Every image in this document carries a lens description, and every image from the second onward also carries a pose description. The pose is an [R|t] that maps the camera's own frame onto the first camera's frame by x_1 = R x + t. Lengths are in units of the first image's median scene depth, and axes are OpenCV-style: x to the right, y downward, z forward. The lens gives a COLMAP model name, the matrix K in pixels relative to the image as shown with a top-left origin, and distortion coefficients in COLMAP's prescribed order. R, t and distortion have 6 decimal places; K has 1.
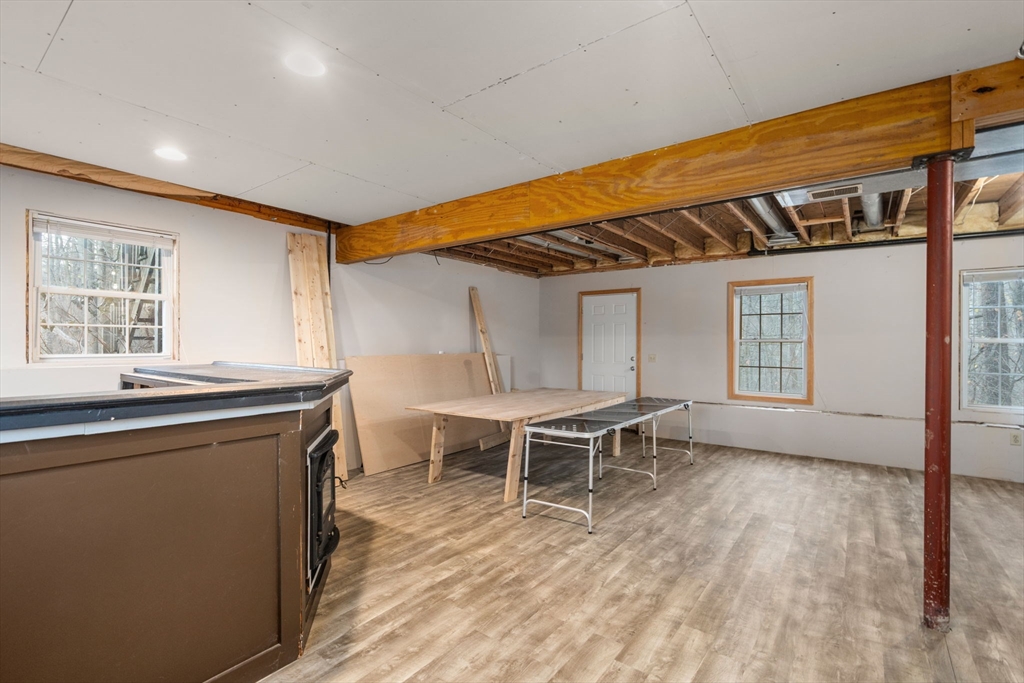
lens RADIAL K [[469.3, 0, 512.1], [0, 469.3, 330.8], [0, 0, 1]] dist [-0.000463, 0.000103]
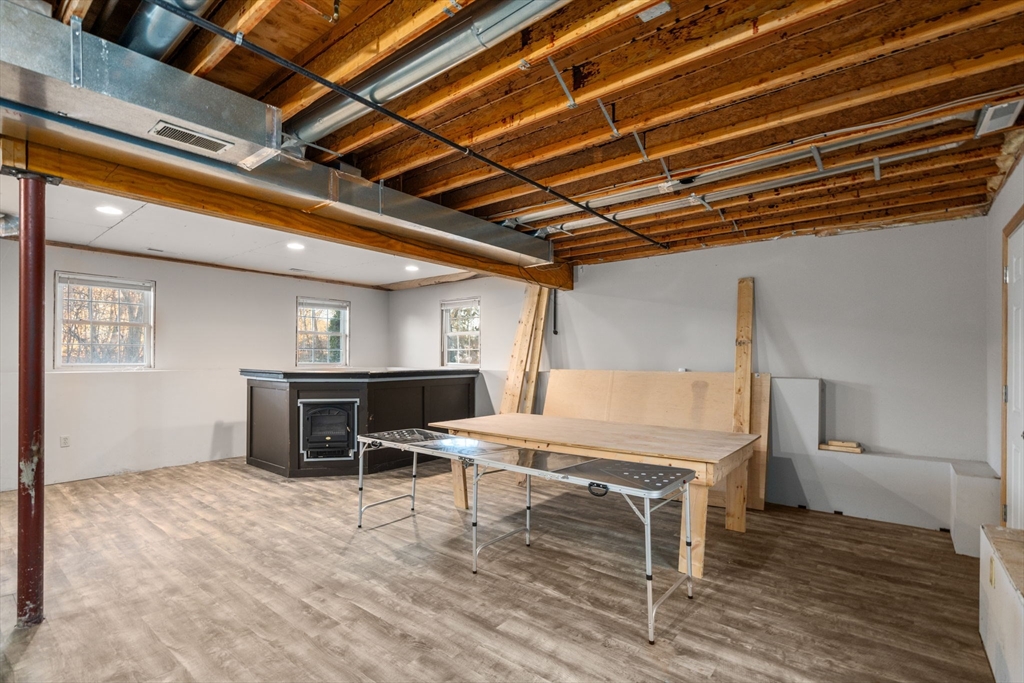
lens RADIAL K [[476.2, 0, 509.1], [0, 476.2, 333.9], [0, 0, 1]] dist [-0.003128, -0.000154]
pose [[-0.037527, -0.055395, -0.997759, 1.364554], [0.019852, 0.998224, -0.056167, 0.051384], [0.999098, -0.021915, -0.036360, 1.478691]]
